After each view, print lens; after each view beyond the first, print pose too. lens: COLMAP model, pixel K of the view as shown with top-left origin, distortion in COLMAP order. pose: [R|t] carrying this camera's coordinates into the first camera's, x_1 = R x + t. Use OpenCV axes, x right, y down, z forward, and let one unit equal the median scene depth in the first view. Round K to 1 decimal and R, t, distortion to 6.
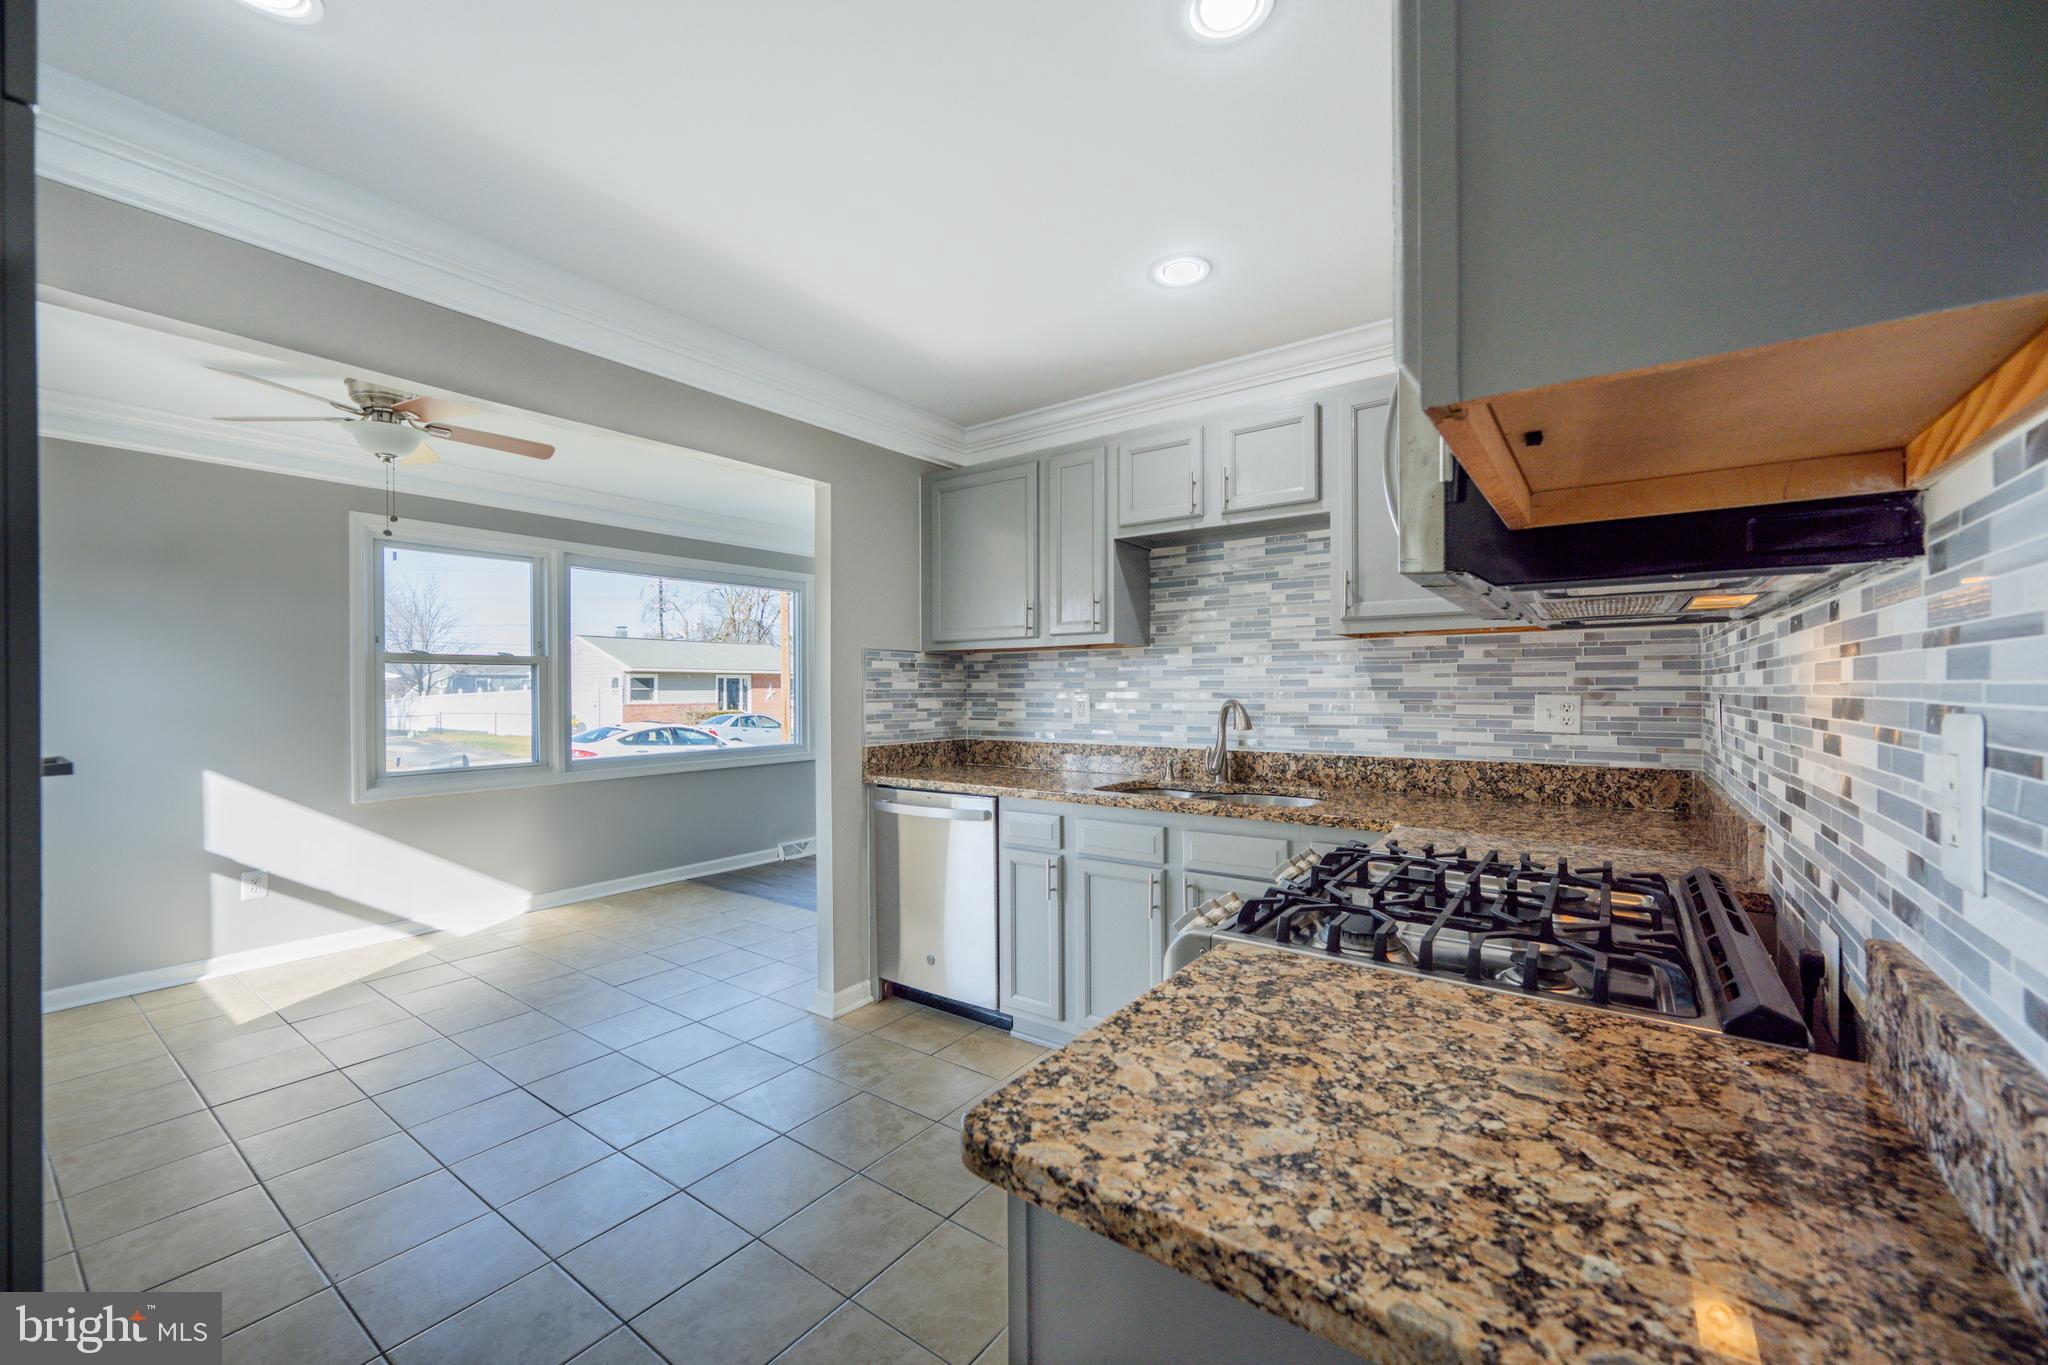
lens RADIAL K [[811.5, 0, 1021.2], [0, 811.5, 688.9], [0, 0, 1]] dist [-0.001696, -0.000086]
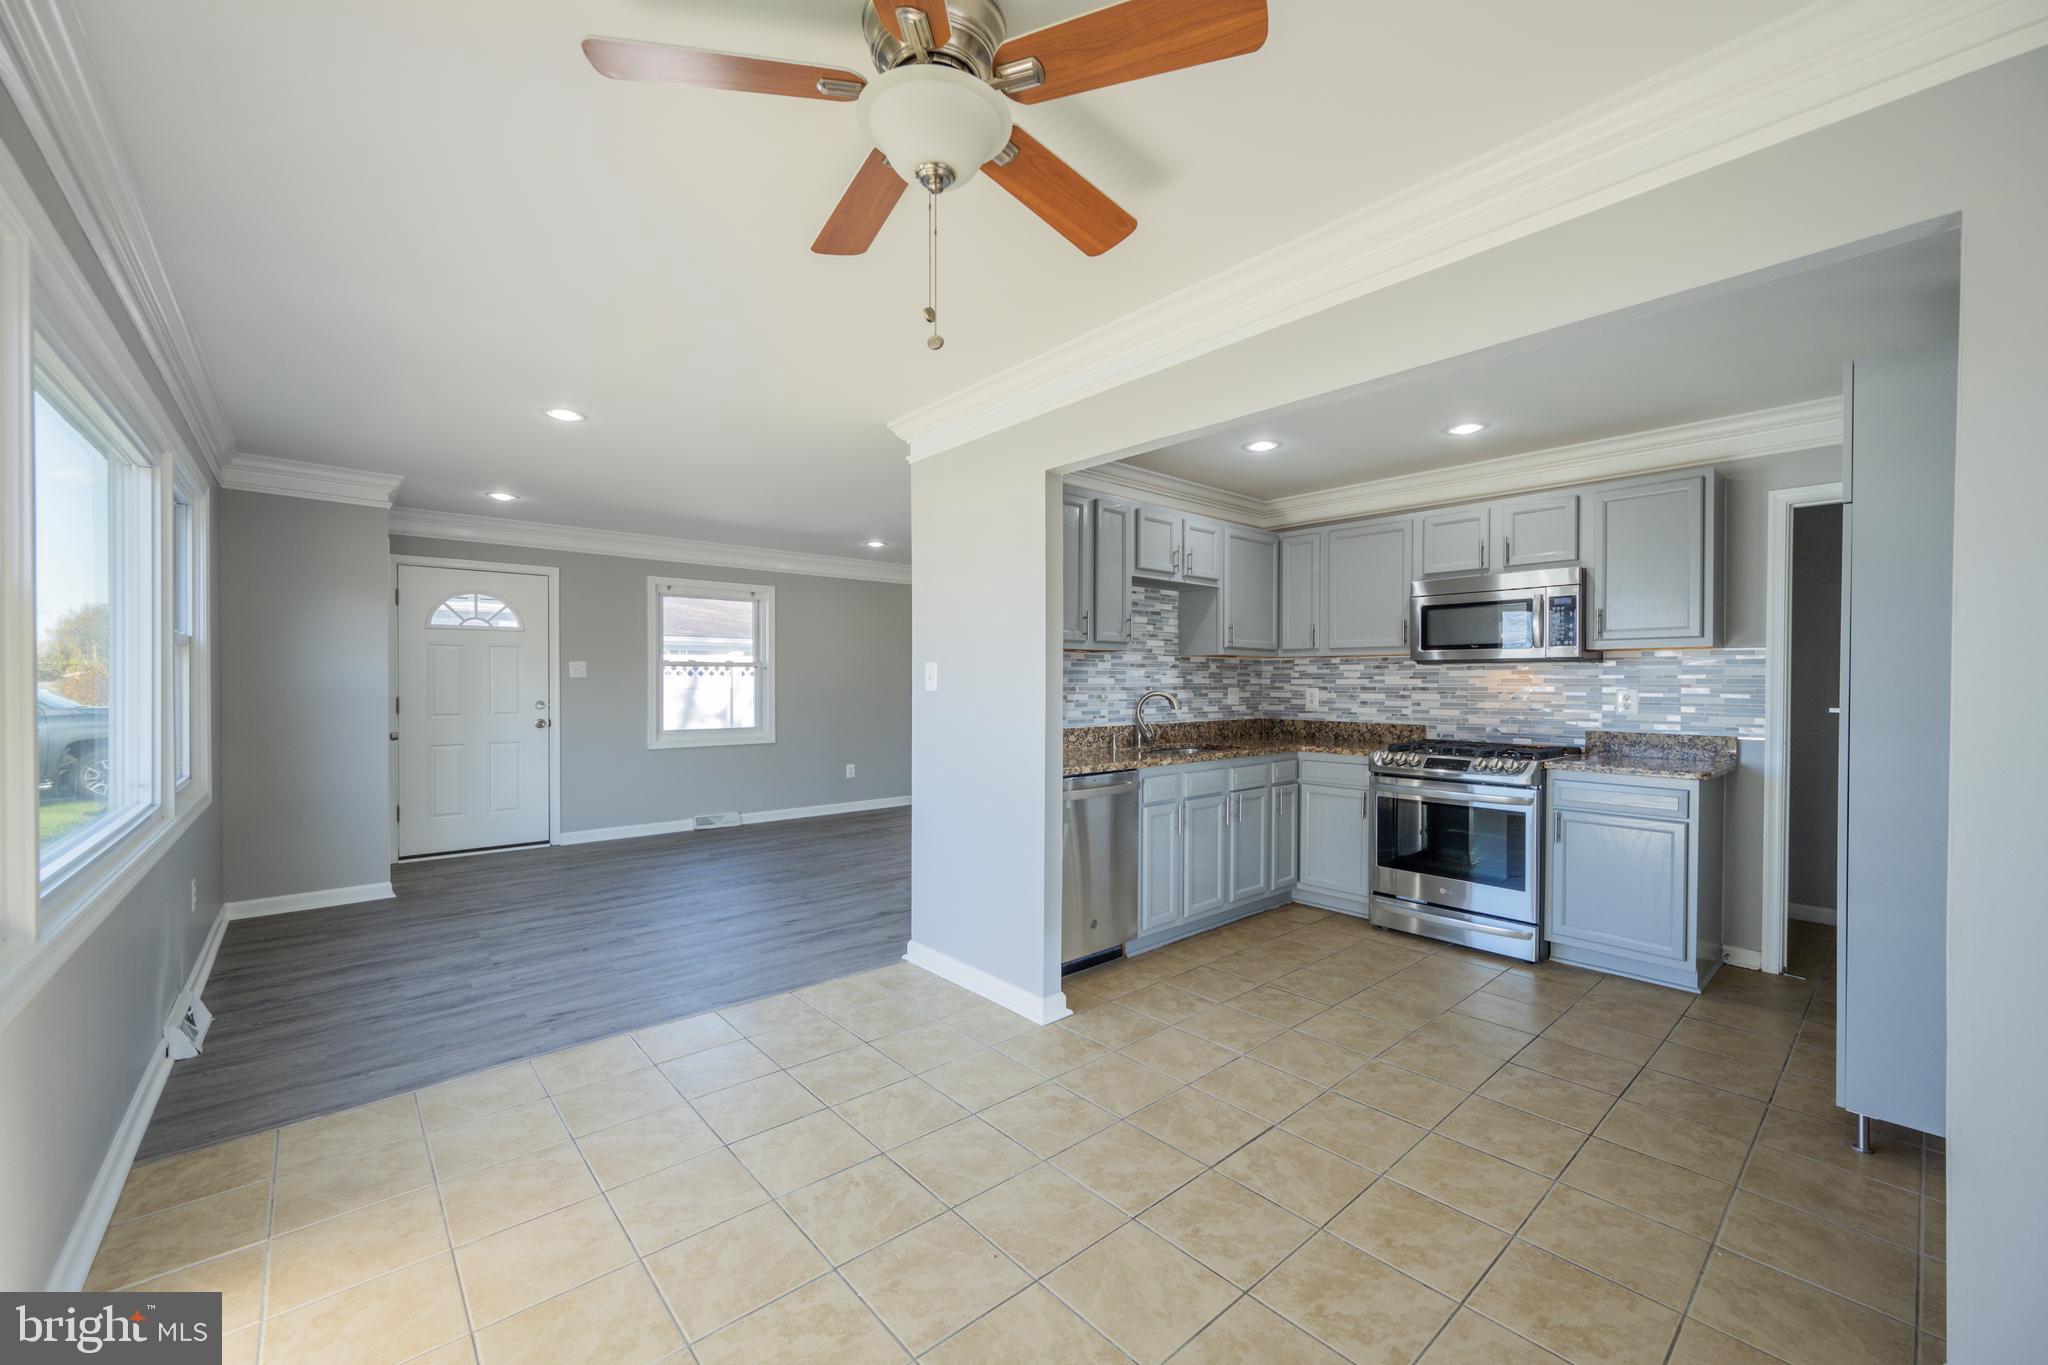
lens RADIAL K [[805.1, 0, 1022.6], [0, 805.1, 687.7], [0, 0, 1]] dist [-0.000885, 0.000028]
pose [[0.217830, -0.000709, 0.975986, -1.226929], [0.000300, 1.000000, 0.000659, 0.005239], [-0.975987, 0.000149, 0.217830, 0.856371]]
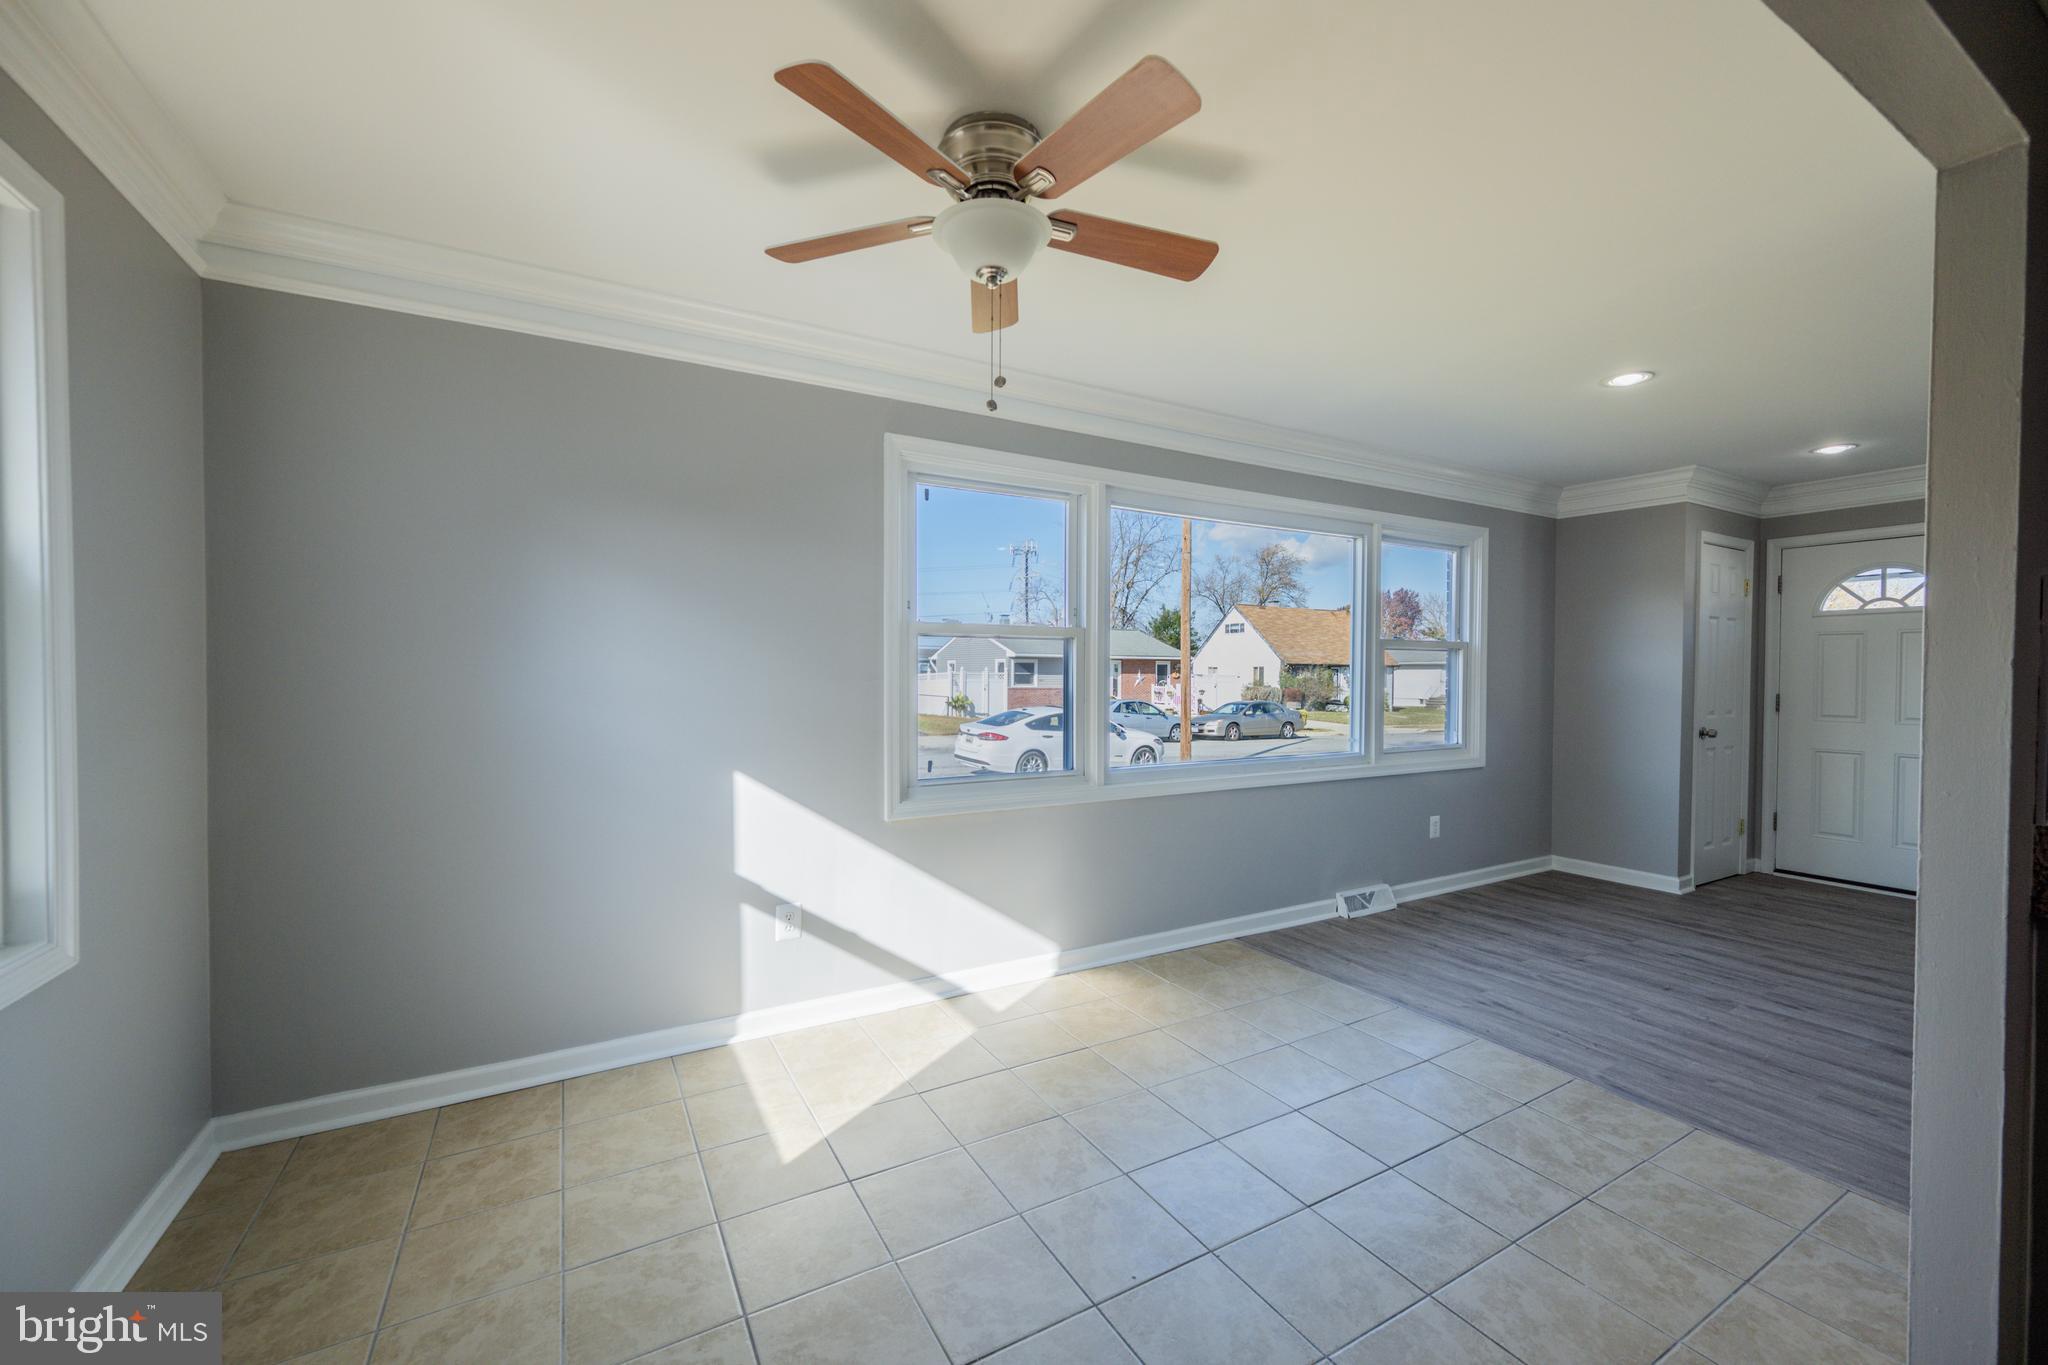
lens RADIAL K [[805.1, 0, 1022.6], [0, 805.1, 687.7], [0, 0, 1]] dist [-0.000885, 0.000028]
pose [[0.915074, 0.017833, -0.402892, -0.521253], [-0.011658, 0.999774, 0.017775, 0.002168], [0.403118, -0.011569, 0.915075, 0.471296]]
